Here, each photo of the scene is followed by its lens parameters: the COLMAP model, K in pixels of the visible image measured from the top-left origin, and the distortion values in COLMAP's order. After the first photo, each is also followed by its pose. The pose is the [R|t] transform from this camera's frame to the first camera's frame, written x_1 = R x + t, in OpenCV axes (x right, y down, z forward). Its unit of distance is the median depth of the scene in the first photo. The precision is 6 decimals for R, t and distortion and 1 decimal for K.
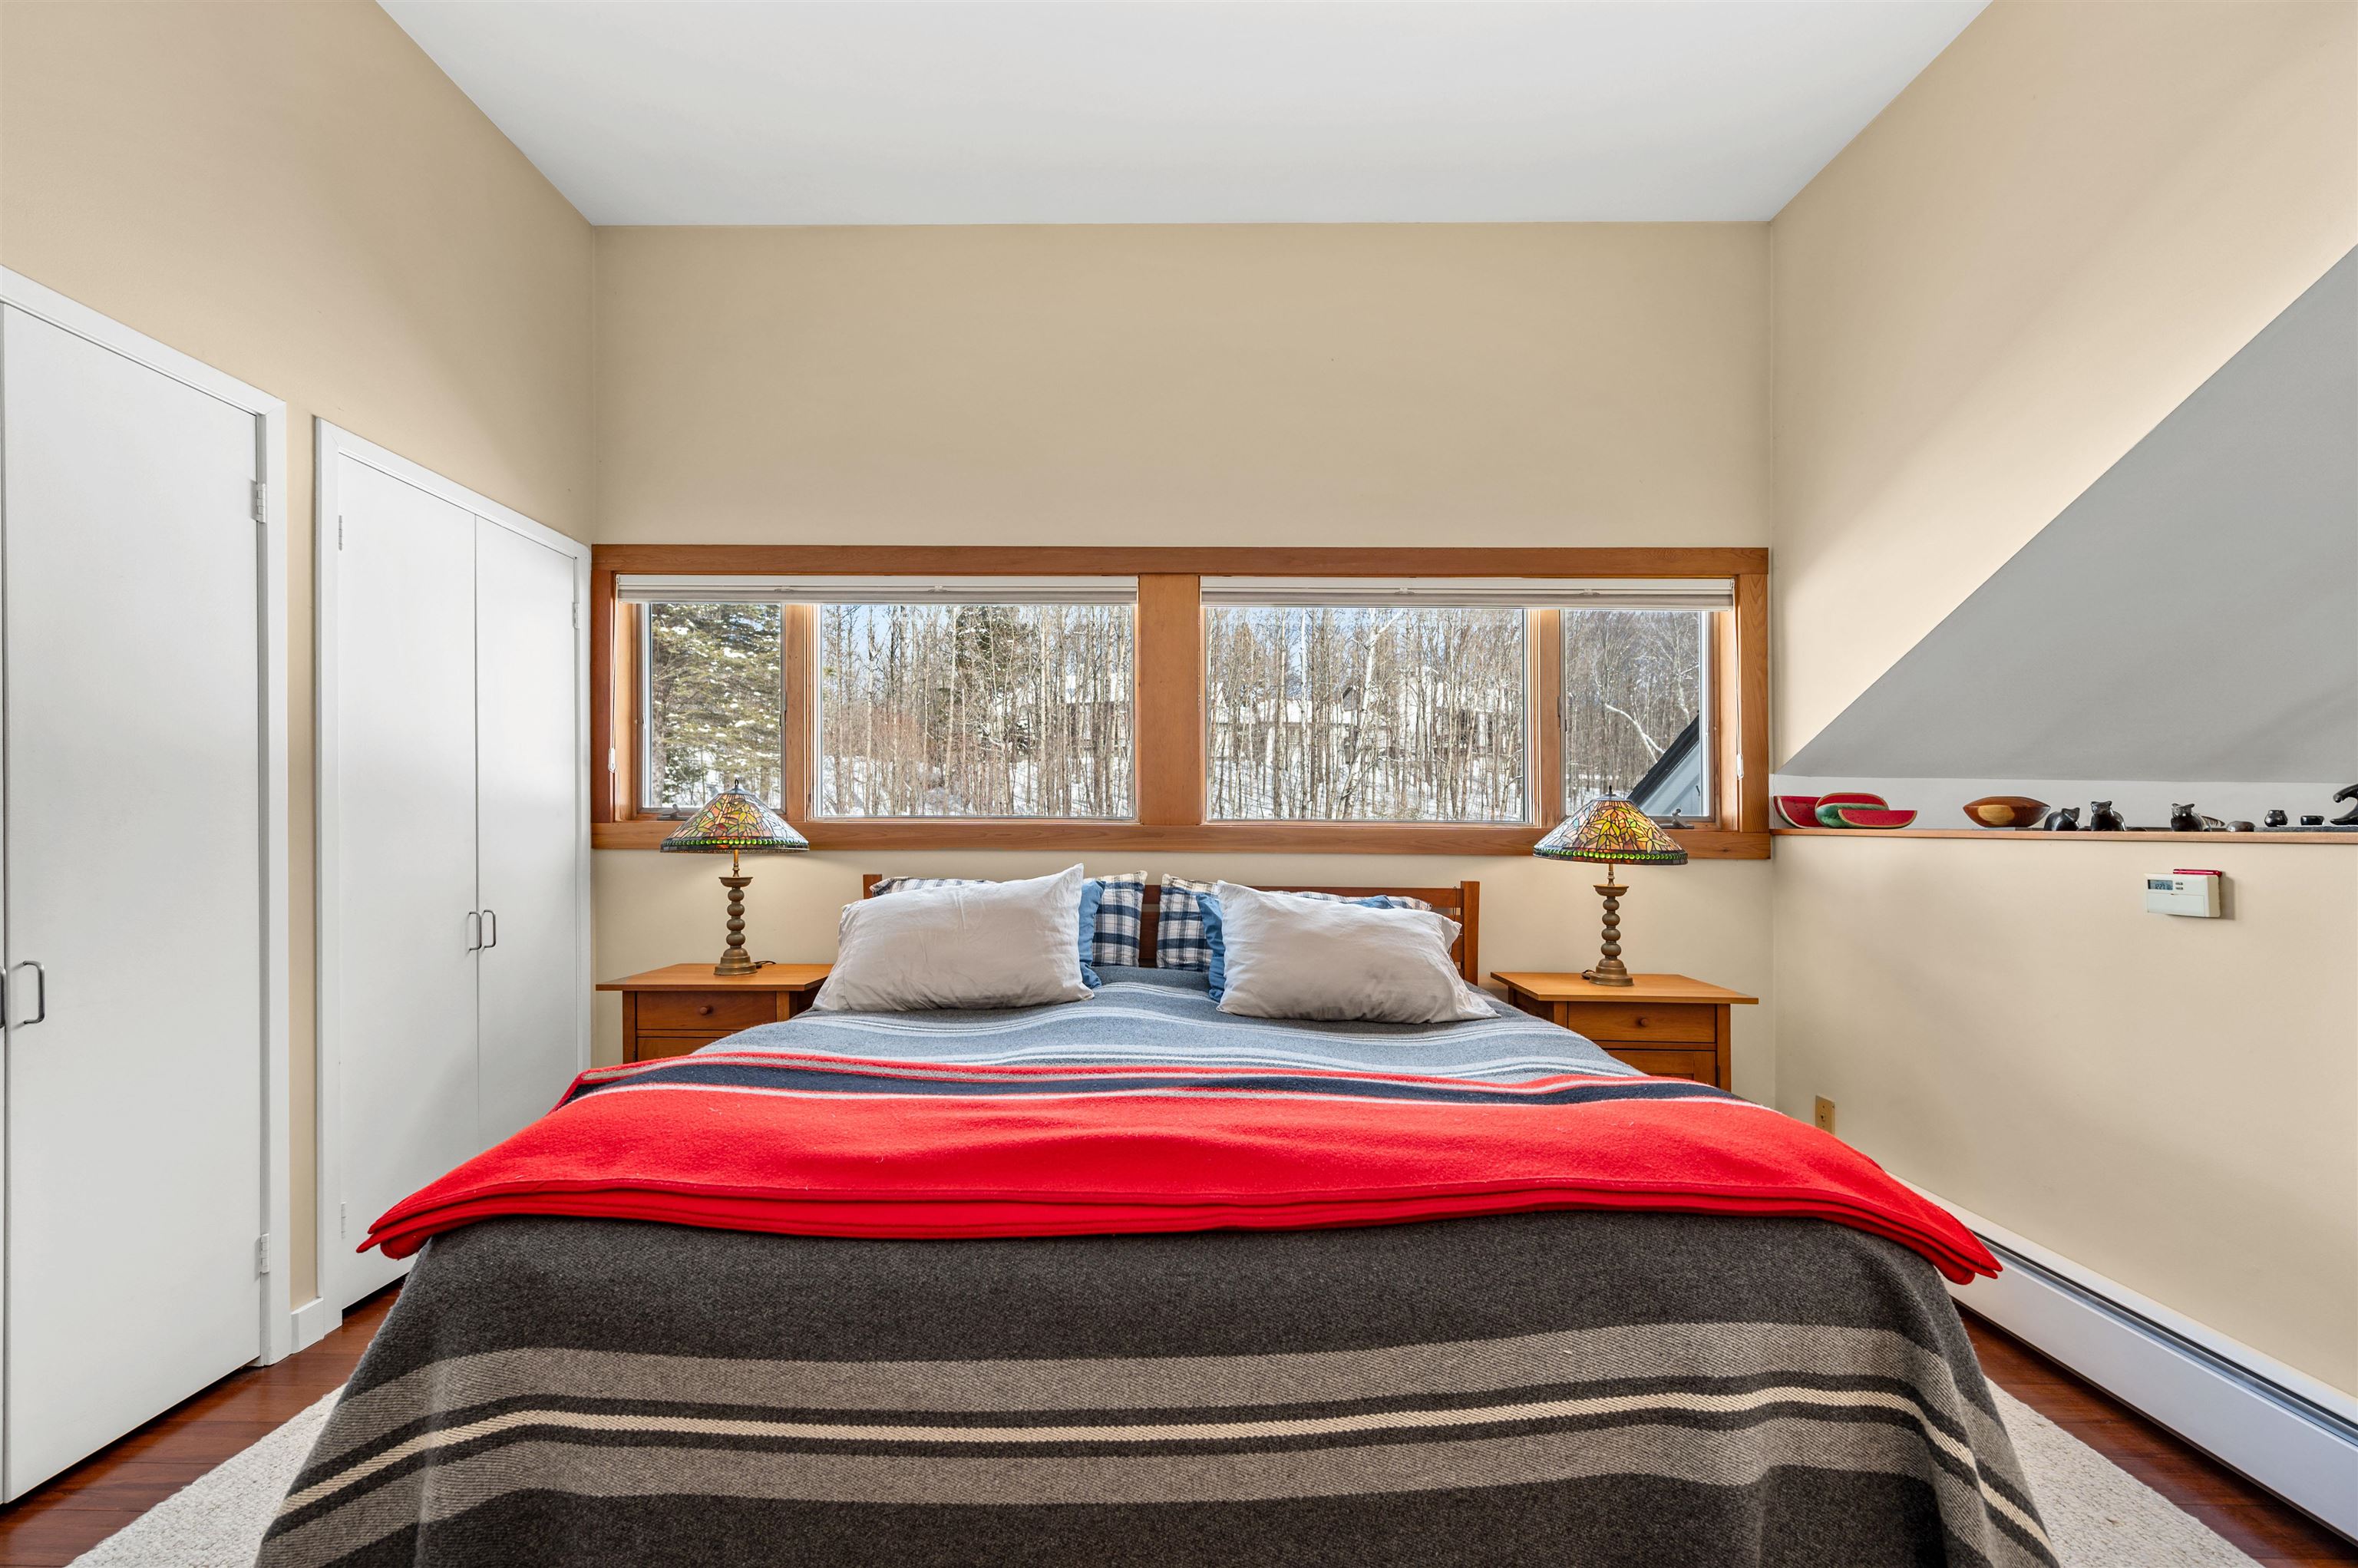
lens RADIAL K [[950.2, 0, 1125.8], [0, 950.2, 836.6], [0, 0, 1]] dist [0.001800, -0.000877]
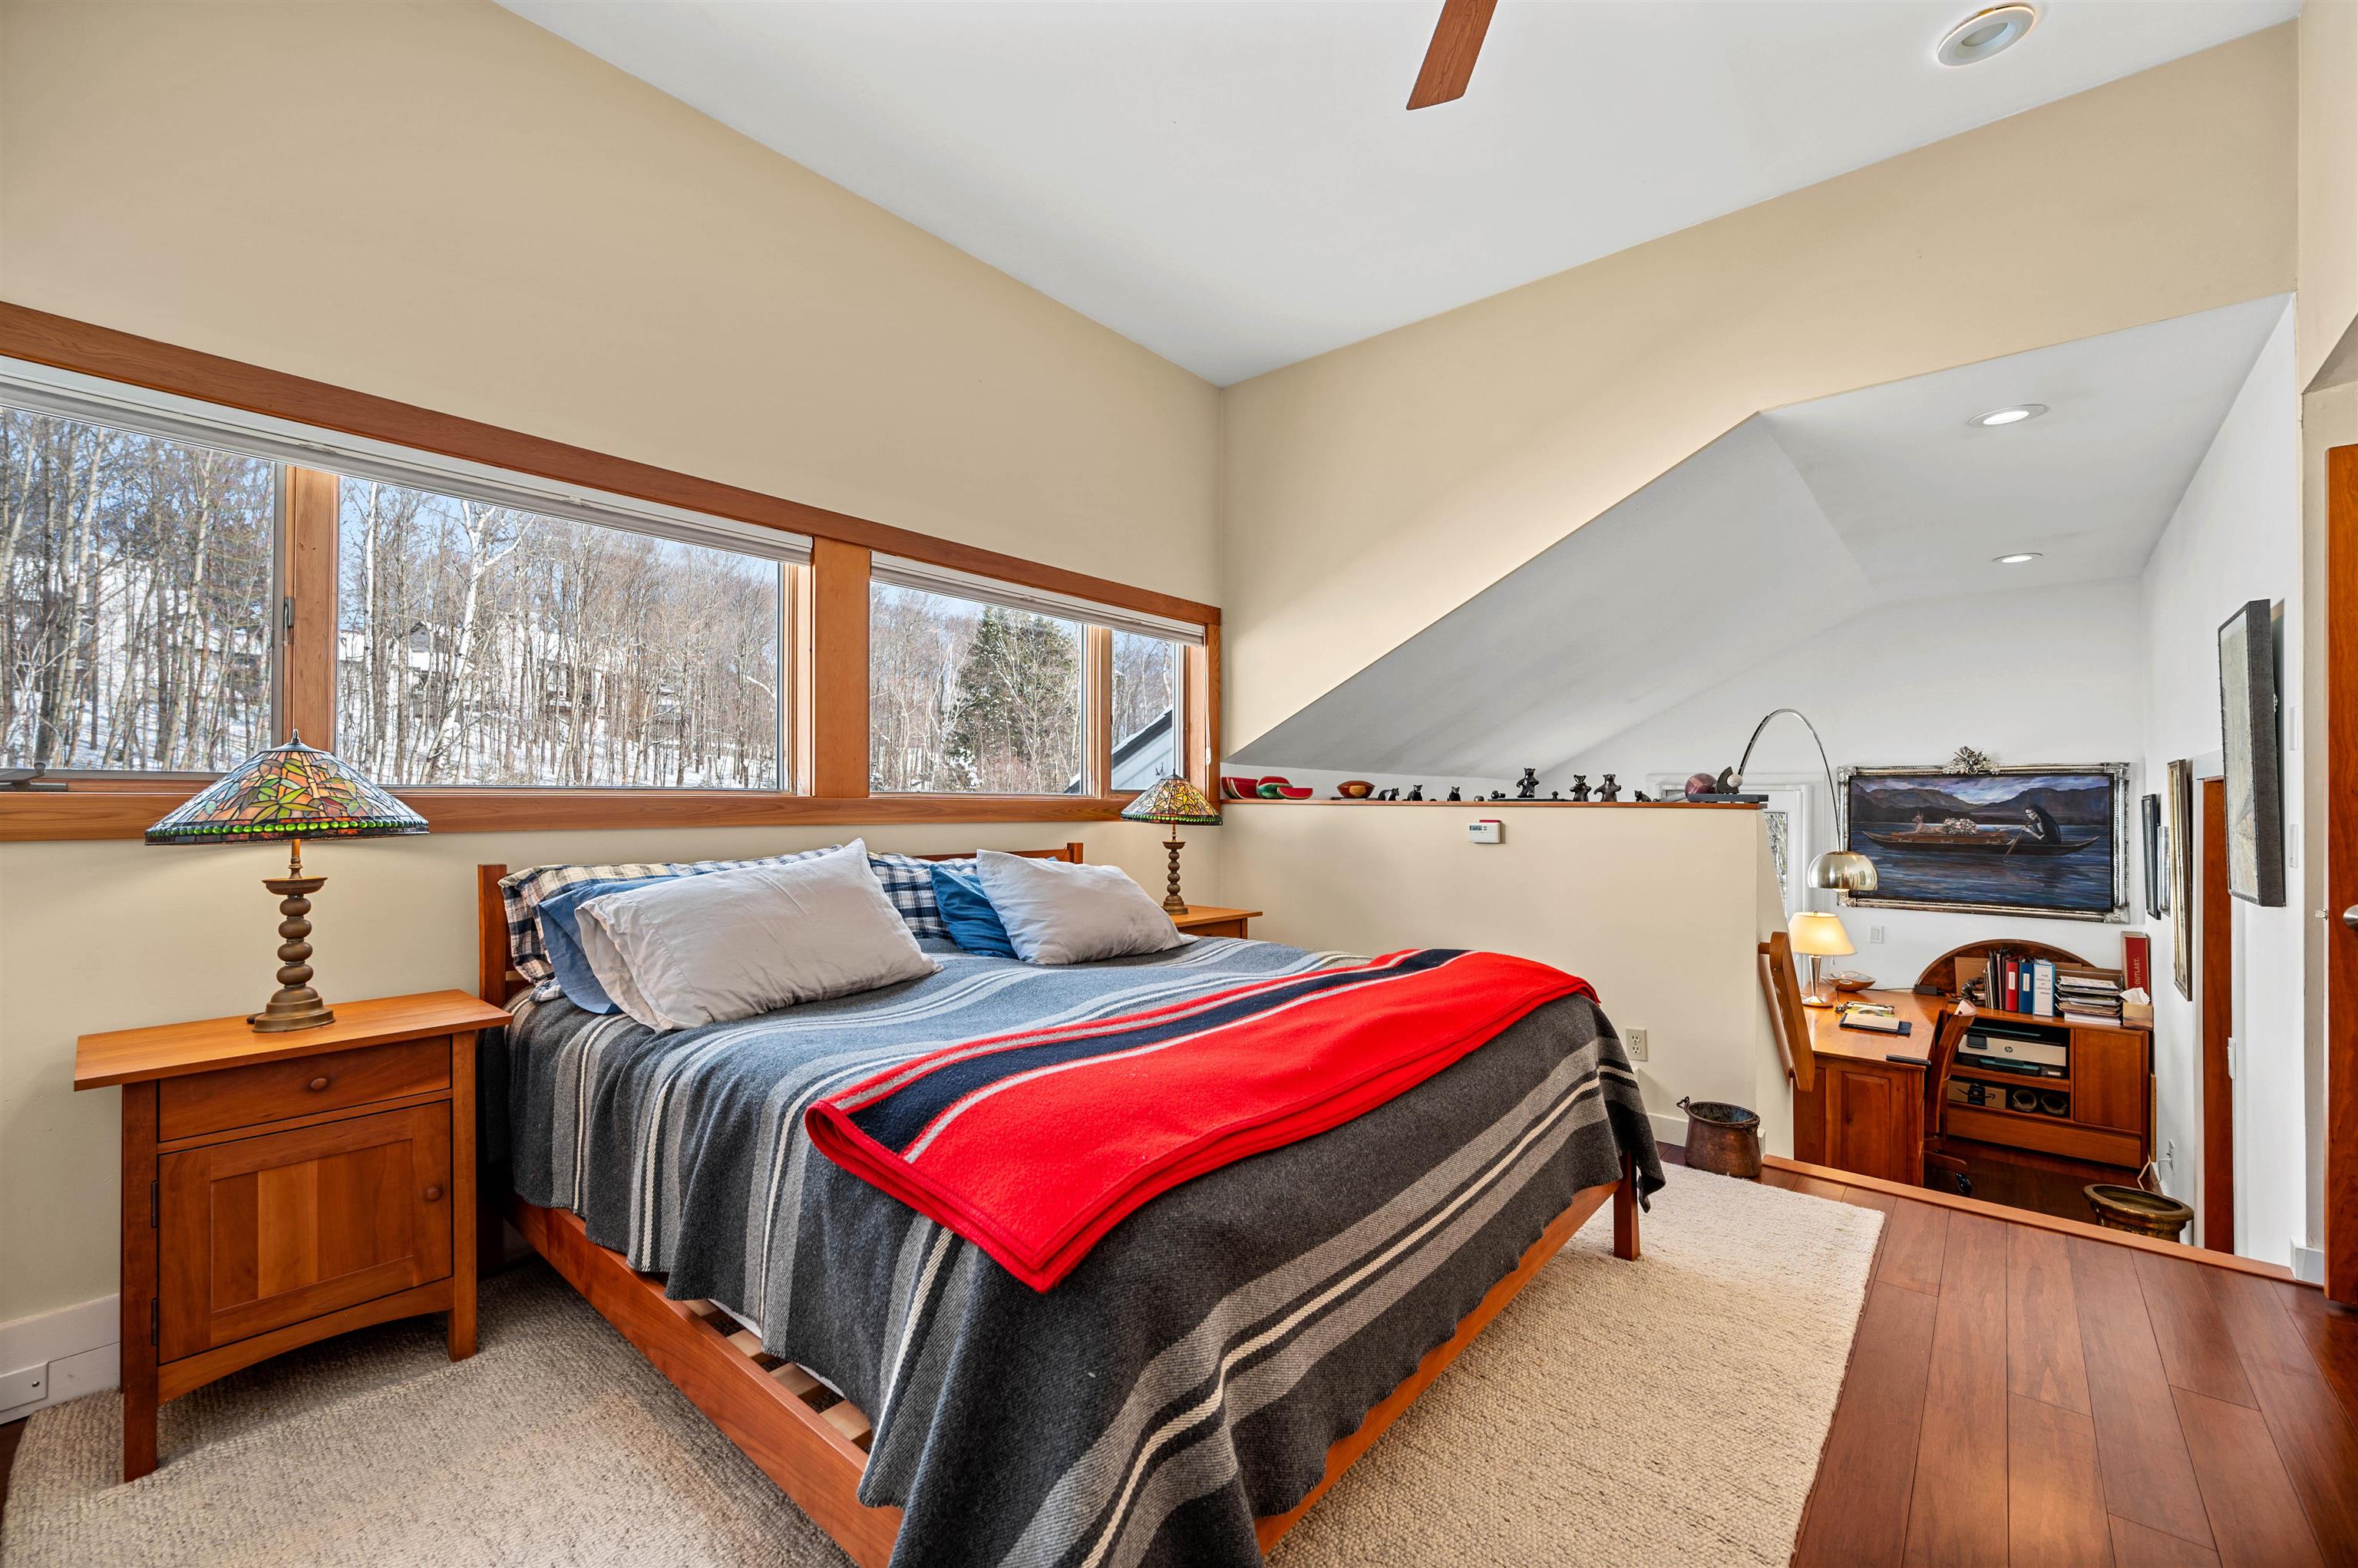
lens RADIAL K [[950.2, 0, 1166.6], [0, 950.2, 780.7], [0, 0, 1]] dist [0.001800, -0.000877]
pose [[0.643712, 0.012073, 0.765173, -0.543644], [0.006249, 0.999759, -0.021031, -0.007226], [-0.765243, 0.018320, 0.643481, 0.128407]]
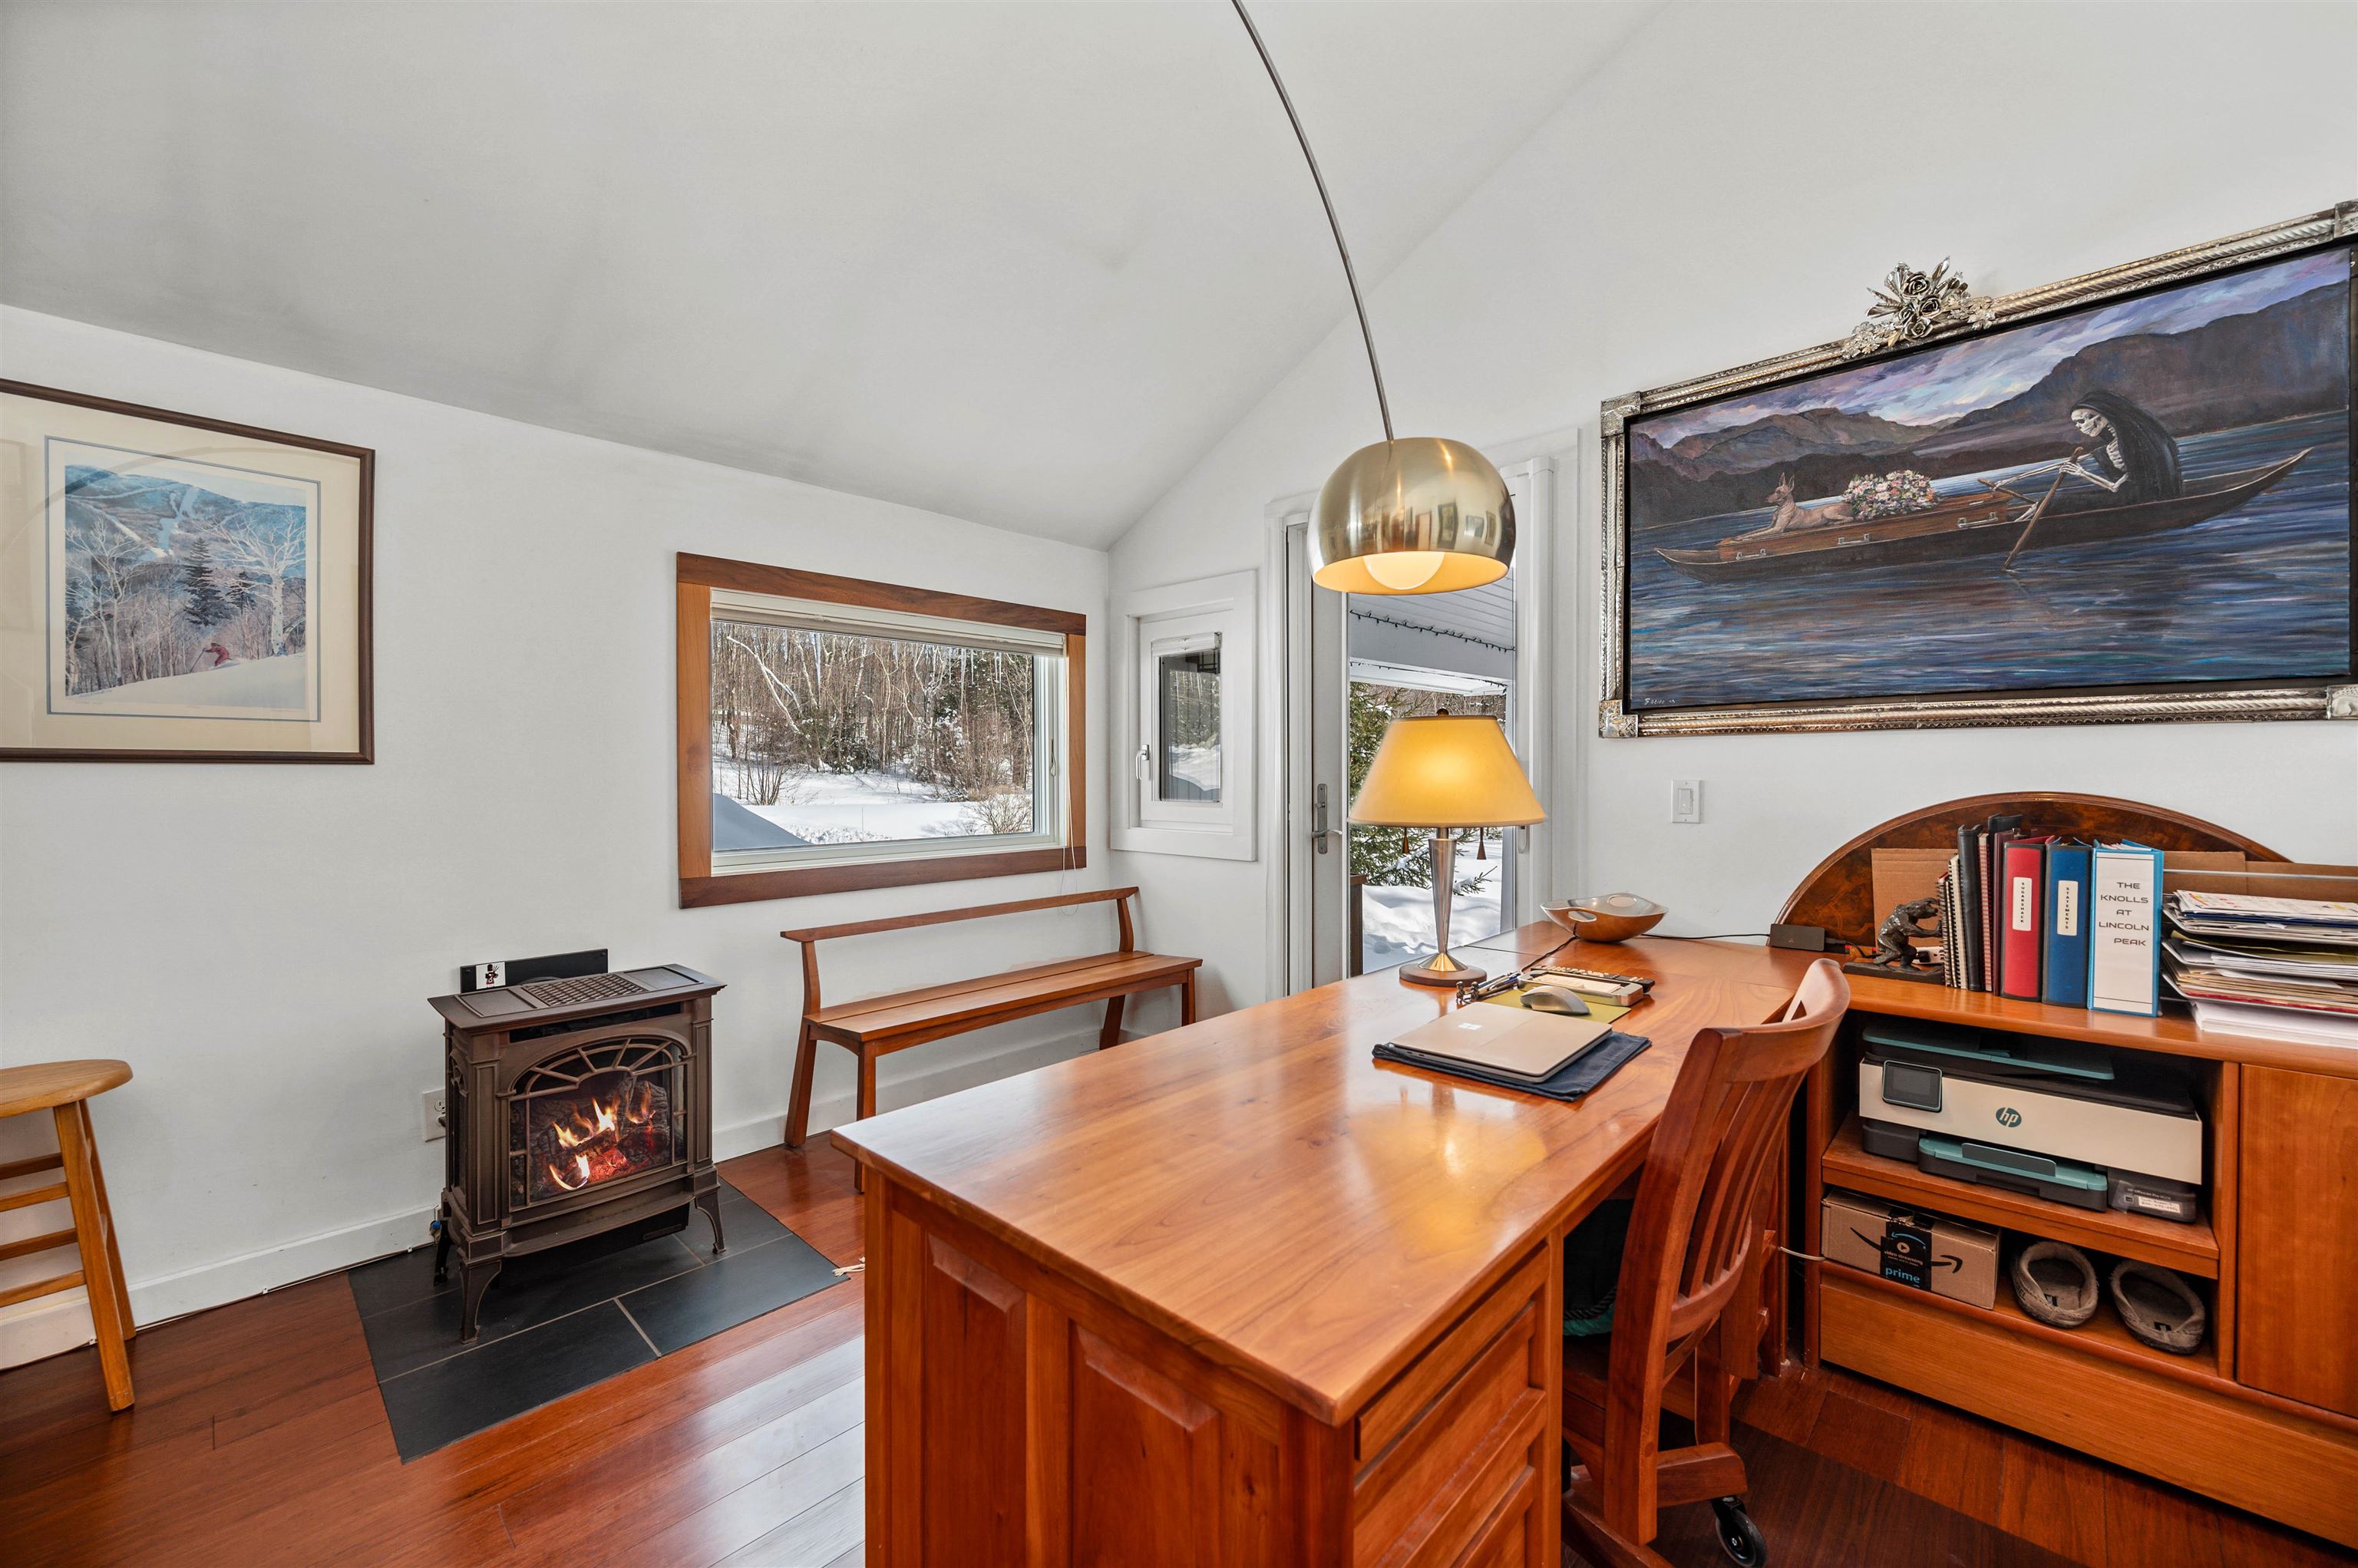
lens RADIAL K [[950.2, 0, 1146.7], [0, 950.2, 761.2], [0, 0, 1]] dist [0.001800, -0.000877]
pose [[0.683745, -0.000317, 0.729721, -0.467290], [0.011465, 0.999881, -0.010307, 0.005202], [-0.729631, 0.015414, 0.683667, 0.125208]]
